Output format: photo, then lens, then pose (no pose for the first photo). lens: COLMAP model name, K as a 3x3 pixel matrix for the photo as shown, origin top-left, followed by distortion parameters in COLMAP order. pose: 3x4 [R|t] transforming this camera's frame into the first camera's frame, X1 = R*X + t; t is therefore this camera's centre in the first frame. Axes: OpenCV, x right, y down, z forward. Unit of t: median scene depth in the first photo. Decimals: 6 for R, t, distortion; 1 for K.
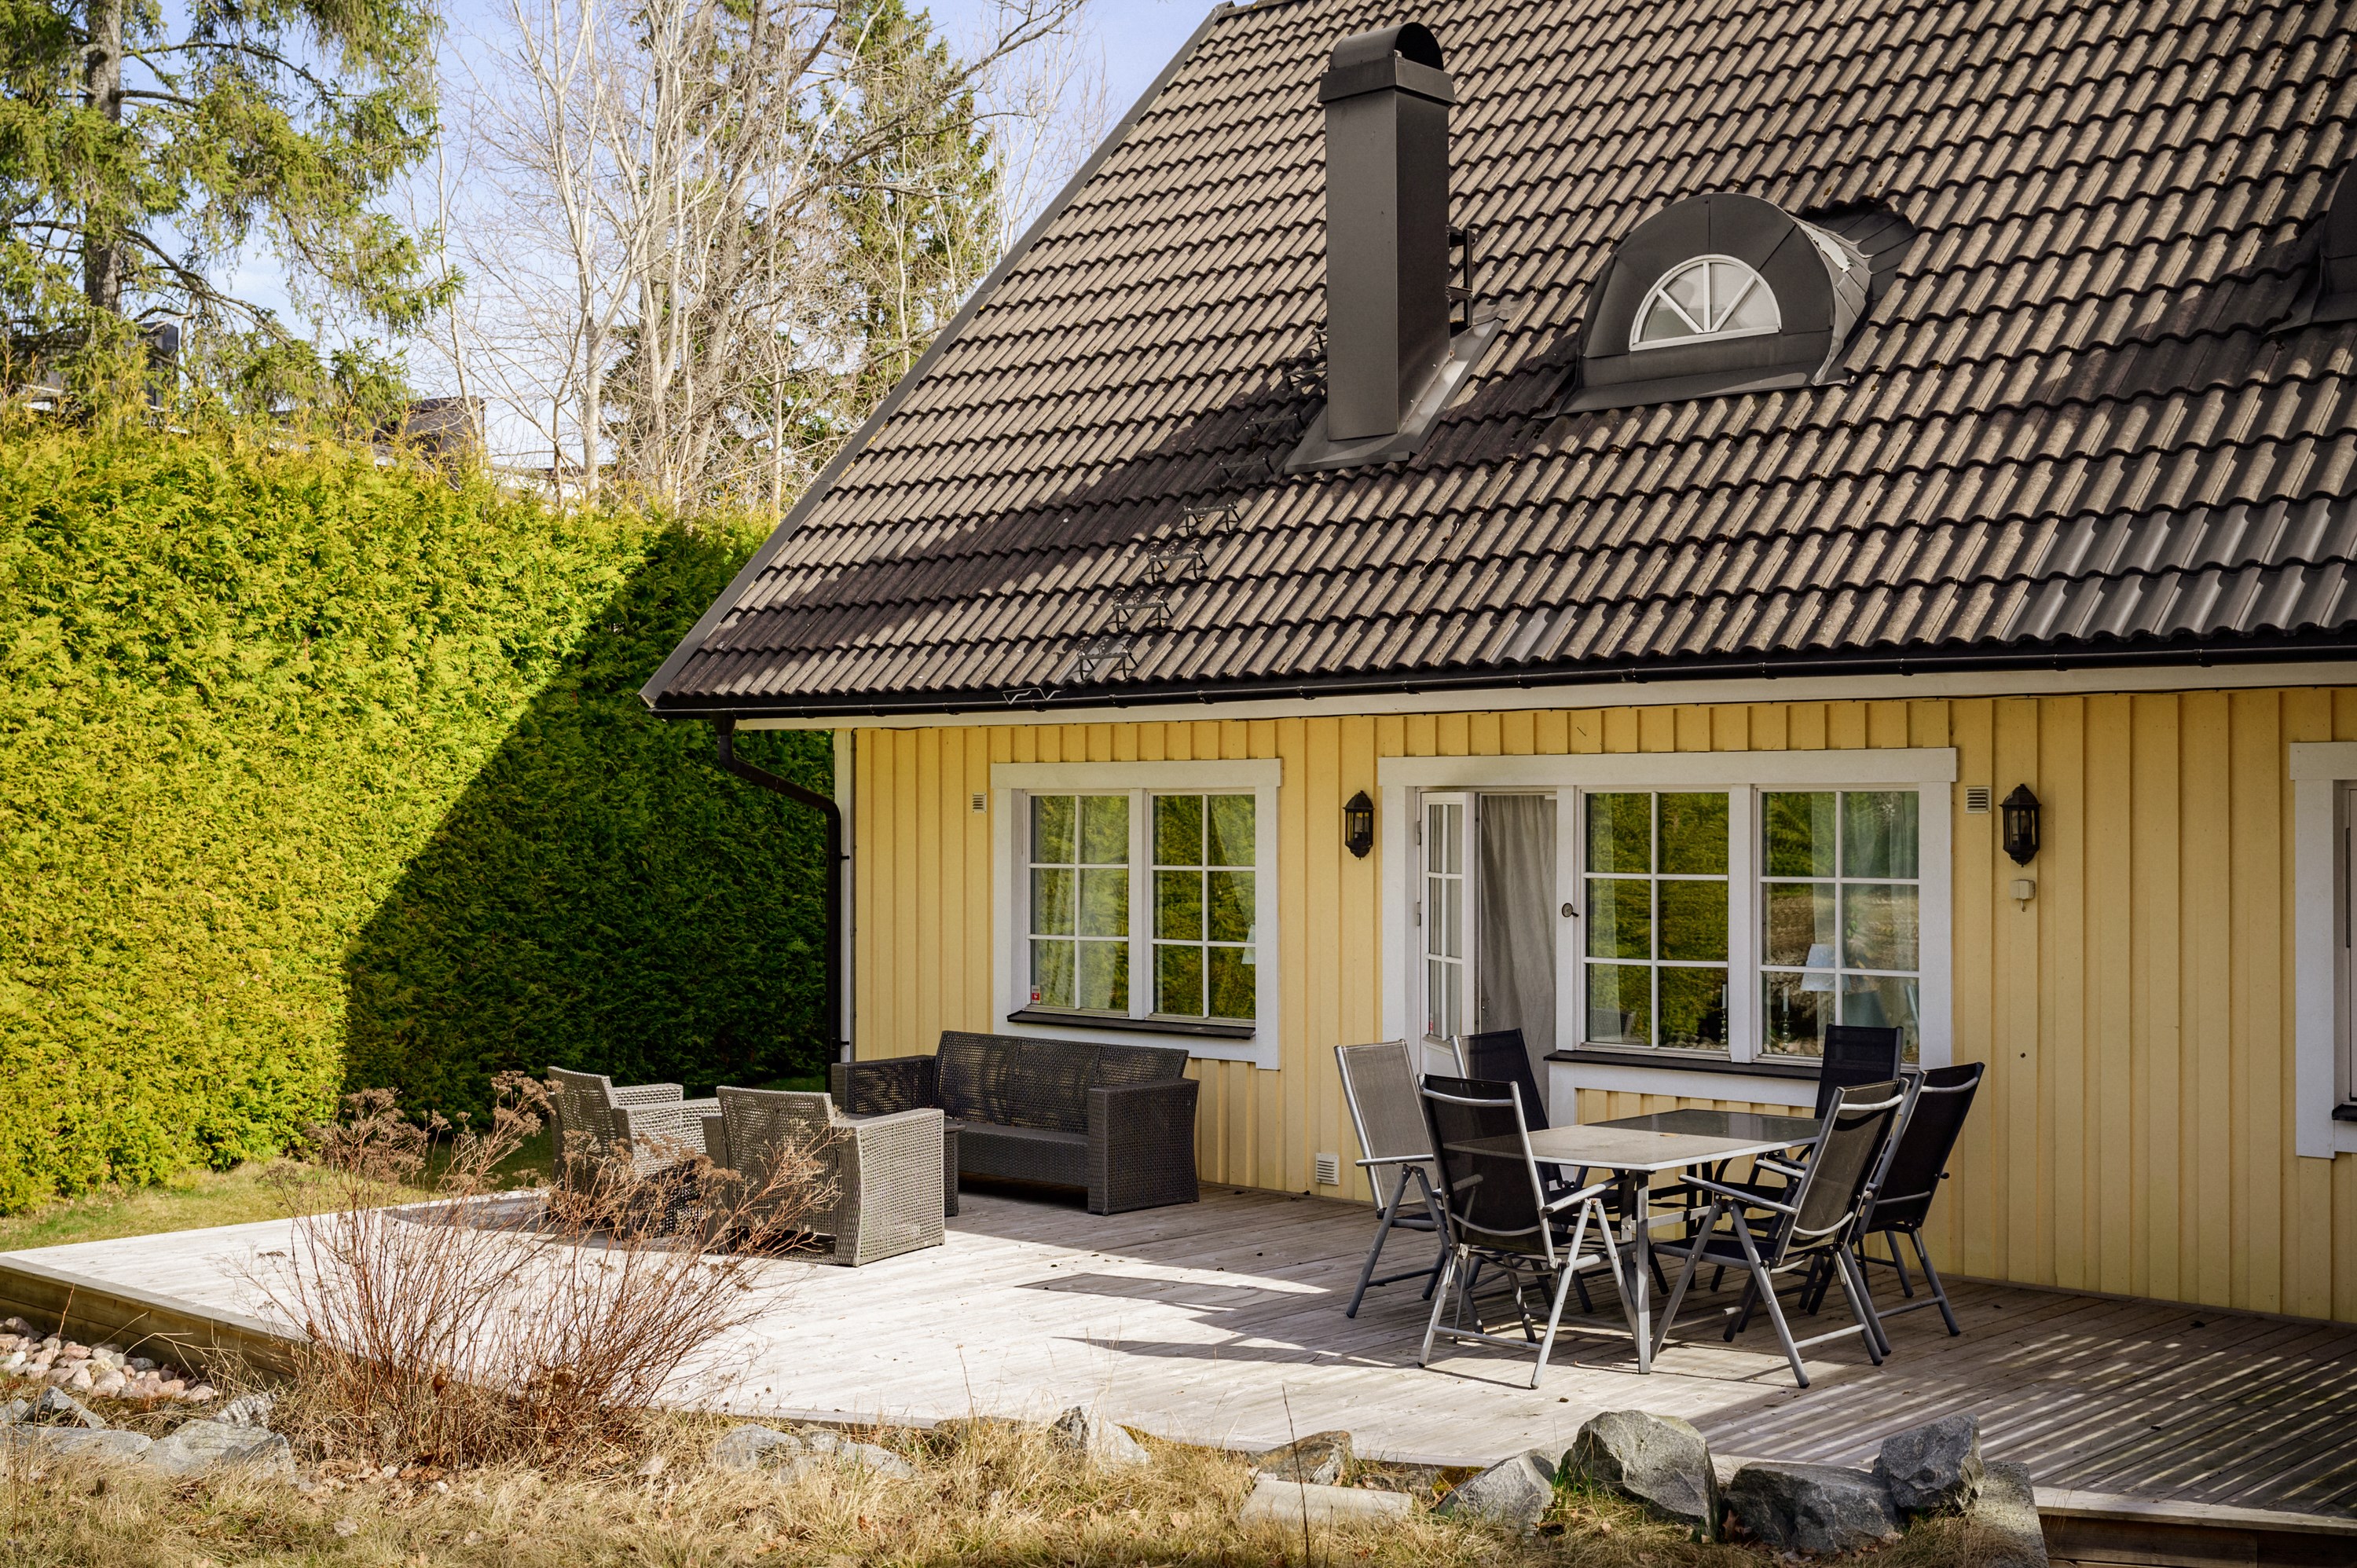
lens RADIAL K [[2730.9, 0, 1178.5], [0, 2730.9, 784.0], [0, 0, 1]] dist [-0.014284, -0.003379]
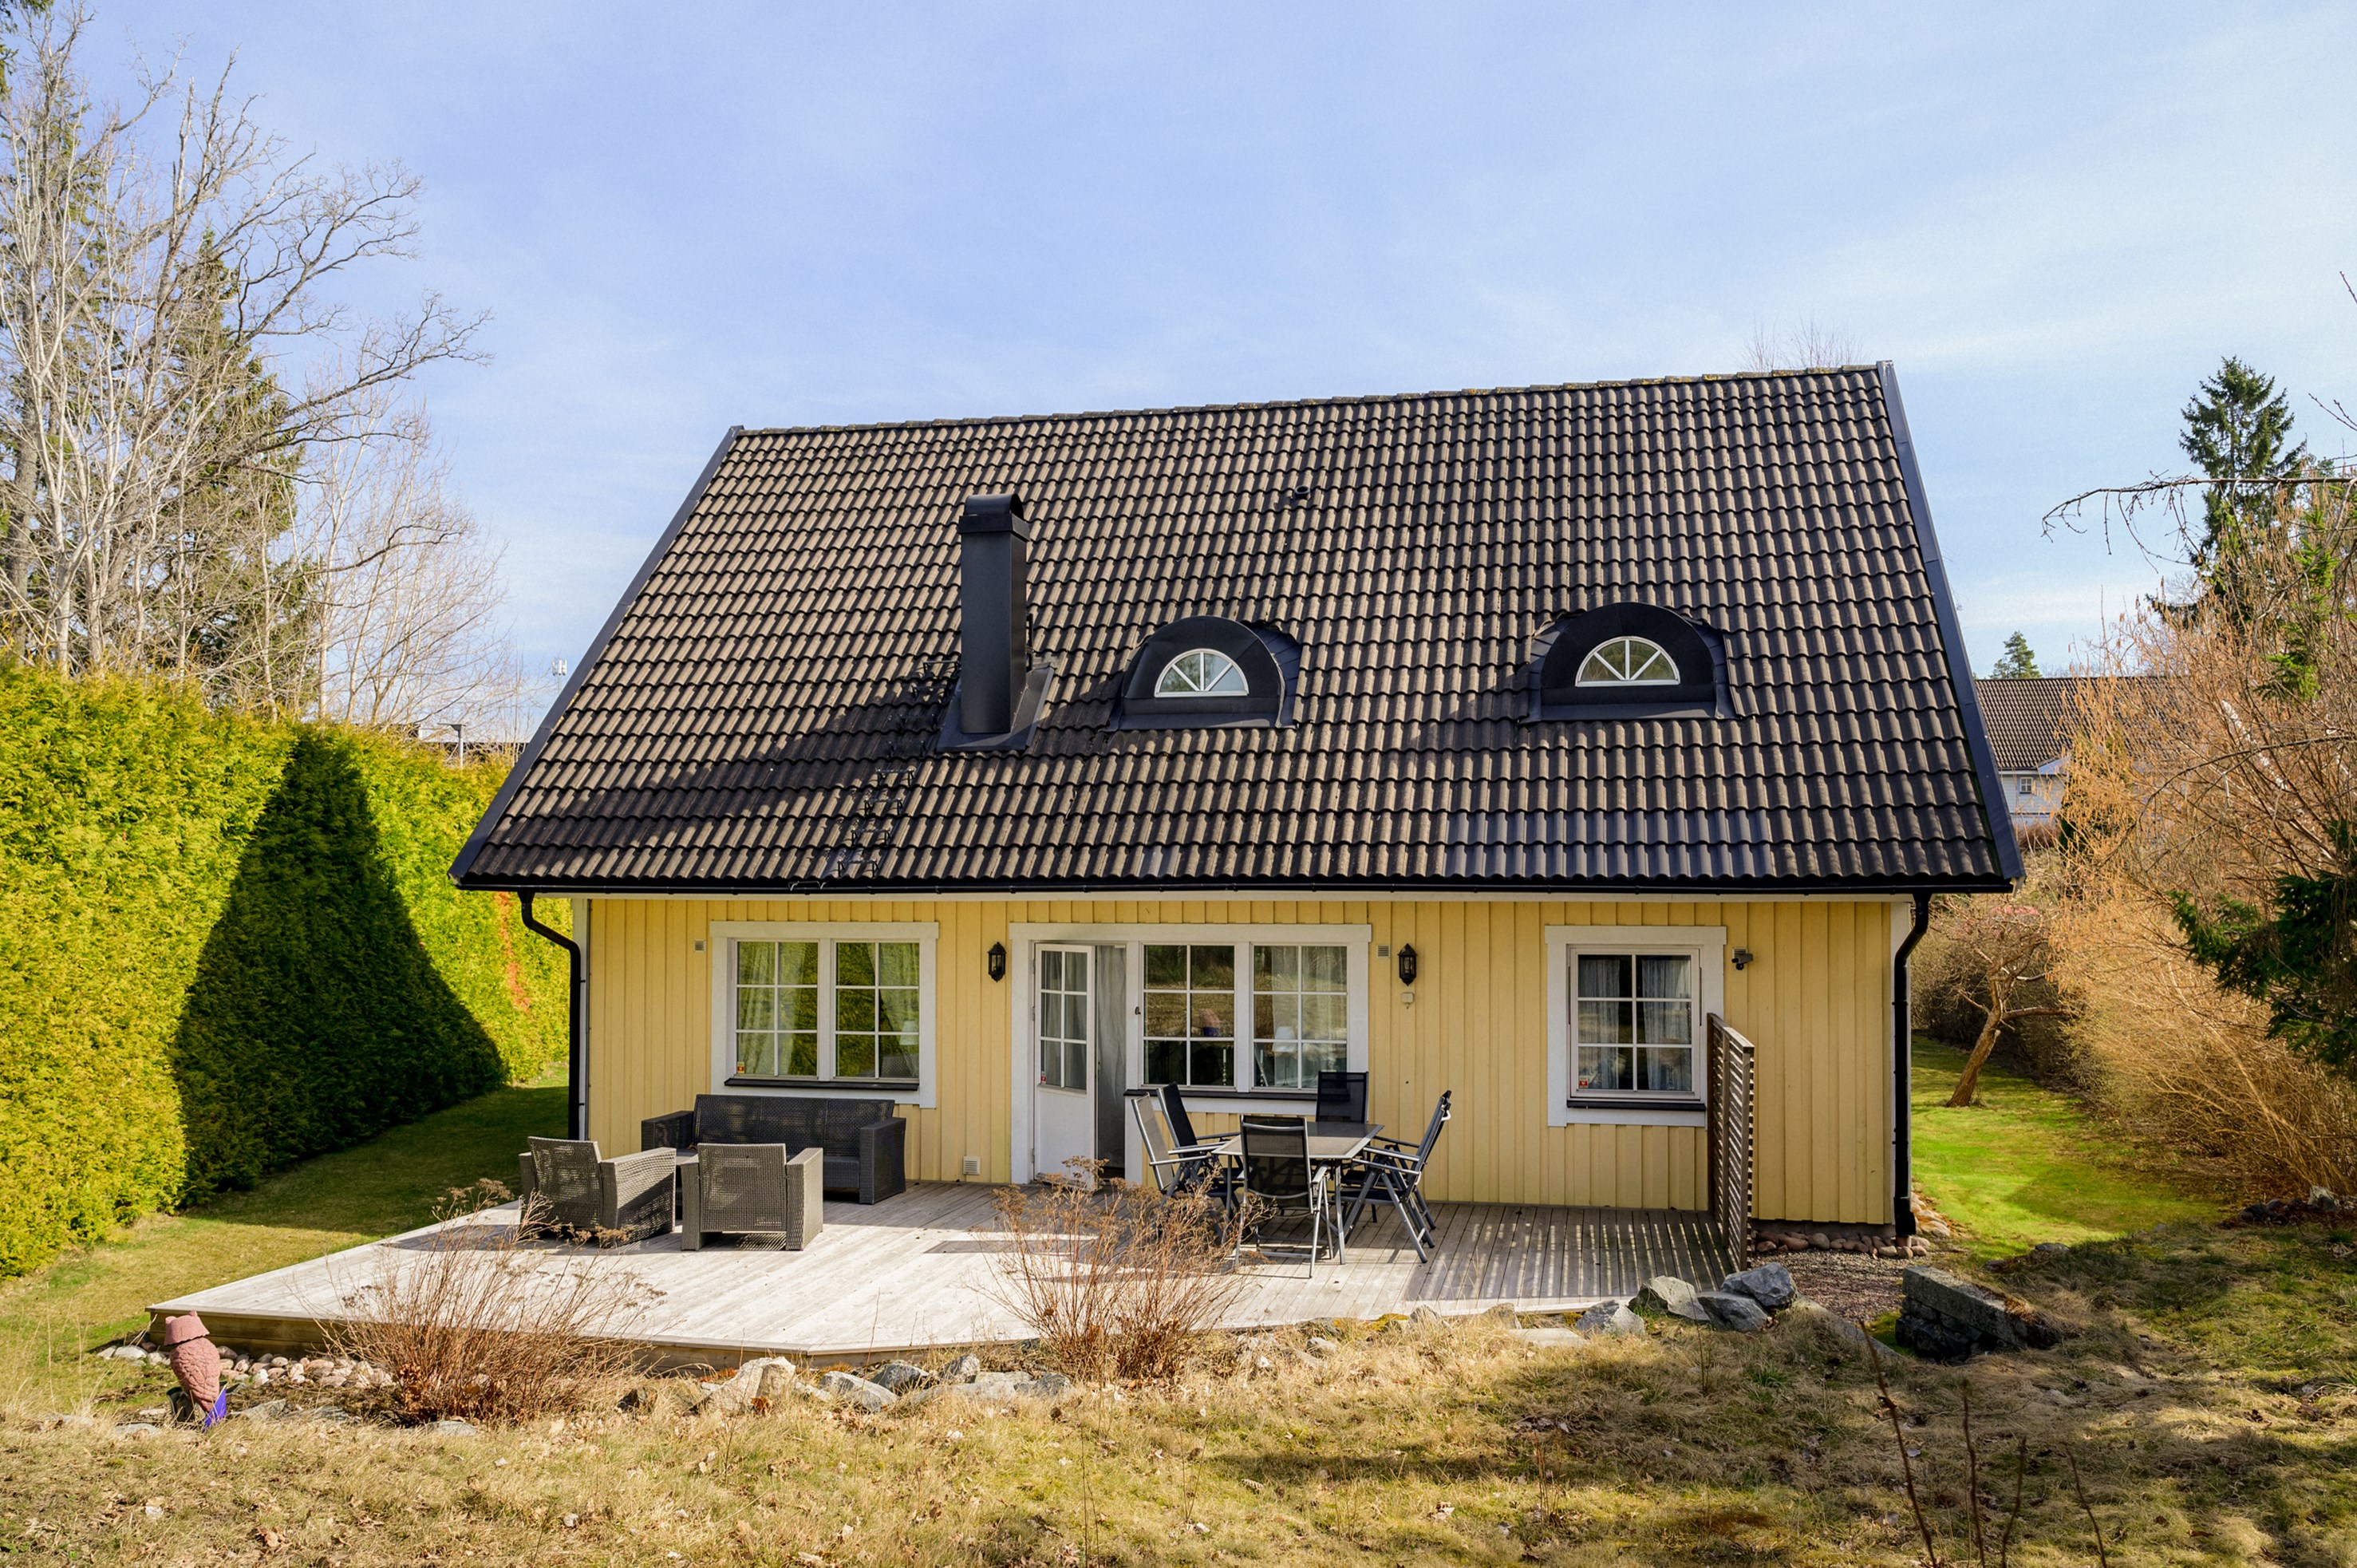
lens RADIAL K [[1771.6, 0, 1179.2], [0, 1771.6, 836.8], [0, 0, 1]] dist [0.001550, 0.001123]
pose [[0.873371, 0.016977, 0.486759, -0.357122], [-0.005812, 0.999684, -0.024438, -0.035321], [-0.487020, 0.018514, 0.873195, -0.022982]]
